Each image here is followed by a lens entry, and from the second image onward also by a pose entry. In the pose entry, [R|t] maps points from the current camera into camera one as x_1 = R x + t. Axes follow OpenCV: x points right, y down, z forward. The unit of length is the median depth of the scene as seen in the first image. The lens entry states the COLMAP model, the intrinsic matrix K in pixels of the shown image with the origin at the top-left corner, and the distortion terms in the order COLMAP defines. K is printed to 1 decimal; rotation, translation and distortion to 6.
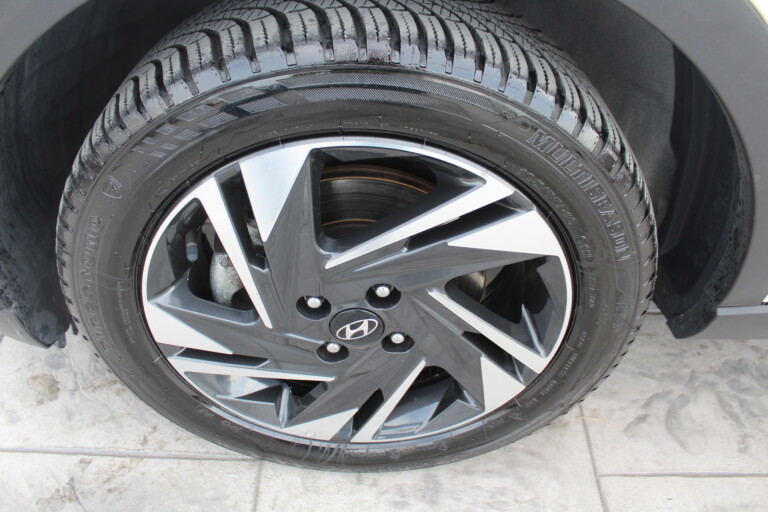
lens RADIAL K [[650.9, 0, 384.0], [0, 650.9, 256.0], [0, 0, 1]] dist [-0.167336, 0.162805]
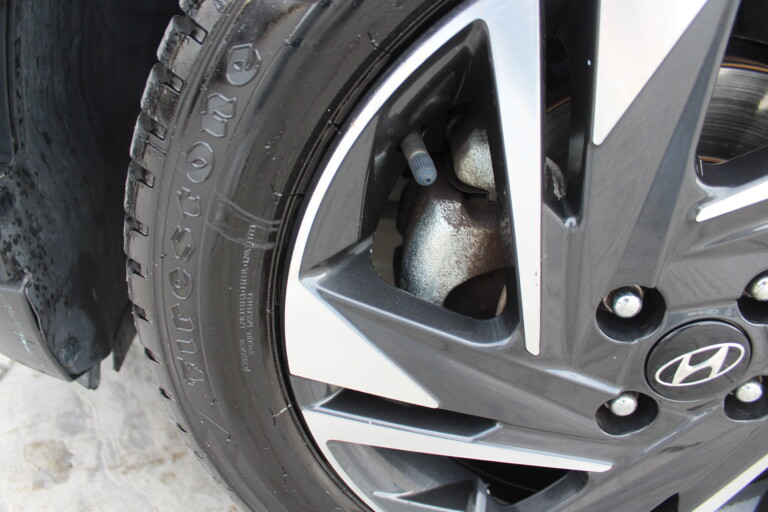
lens RADIAL K [[637.0, 0, 384.0], [0, 637.0, 256.0], [0, 0, 1]] dist [-0.162764, 0.140992]
pose [[0.997669, 0.064707, -0.021657, -0.268996], [-0.067553, 0.981402, -0.179686, 0.124449], [0.009628, 0.180730, 0.983486, 0.471799]]
